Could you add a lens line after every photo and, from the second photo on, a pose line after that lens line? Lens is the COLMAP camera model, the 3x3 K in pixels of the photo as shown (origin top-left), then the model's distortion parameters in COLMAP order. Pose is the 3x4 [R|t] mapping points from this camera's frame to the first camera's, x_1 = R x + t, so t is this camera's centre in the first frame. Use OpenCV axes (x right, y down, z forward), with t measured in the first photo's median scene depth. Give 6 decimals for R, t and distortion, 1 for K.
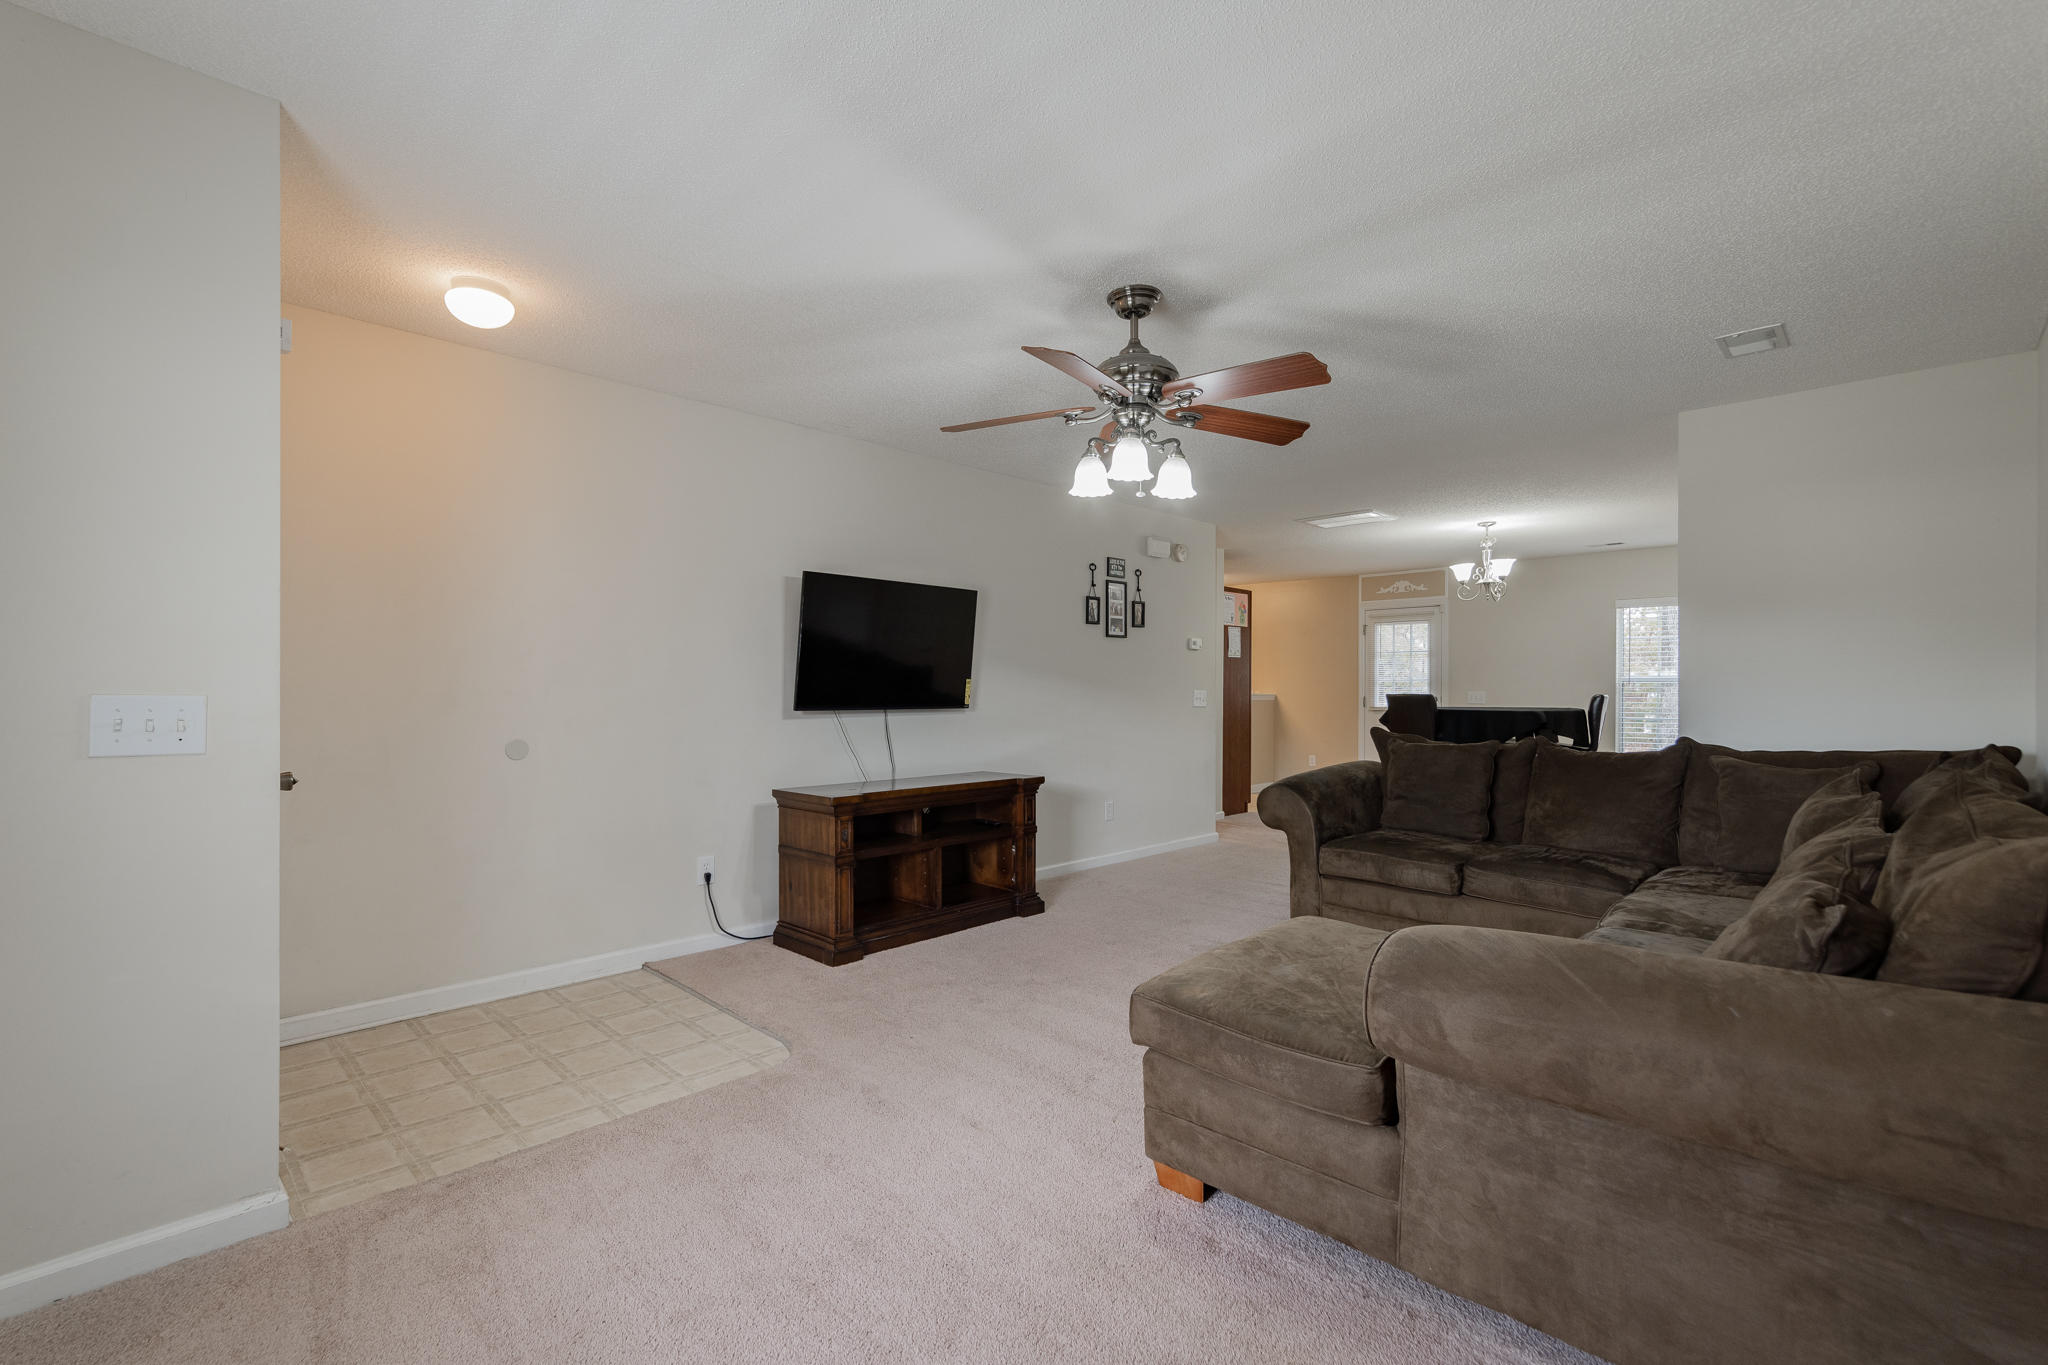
lens RADIAL K [[937.7, 0, 1024.2], [0, 937.7, 678.1], [0, 0, 1]] dist [0.008713, 0.000020]
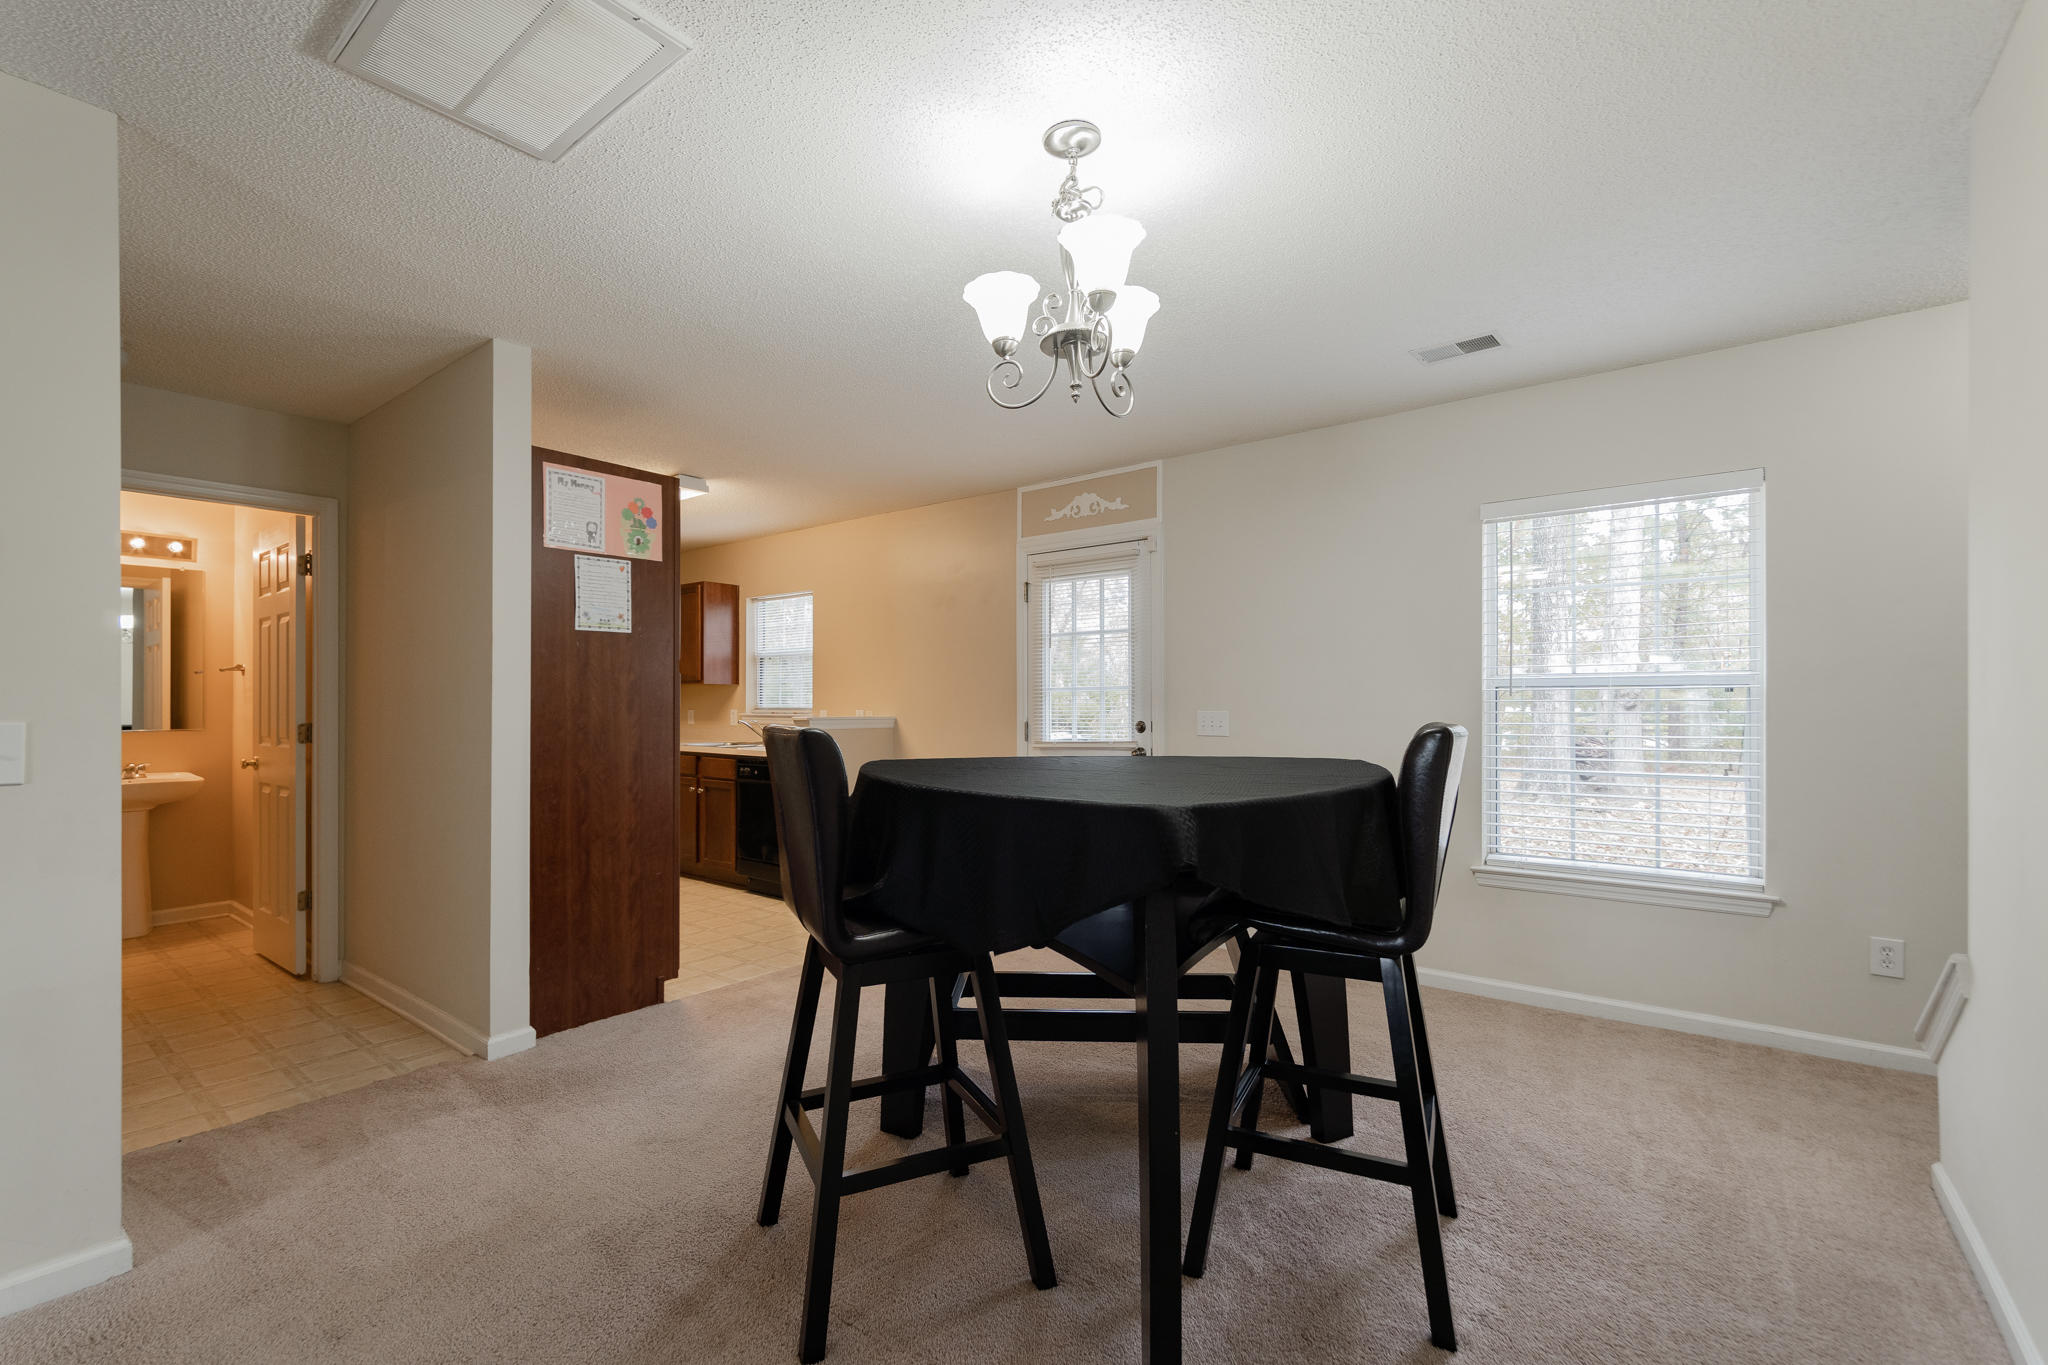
lens RADIAL K [[937.7, 0, 1019.1], [0, 937.7, 694.9], [0, 0, 1]] dist [0.008713, 0.000020]
pose [[0.993889, -0.006623, 0.110188, 0.315169], [0.006676, 0.999978, -0.000108, 0.005645], [-0.110184, 0.000843, 0.993911, 0.506788]]
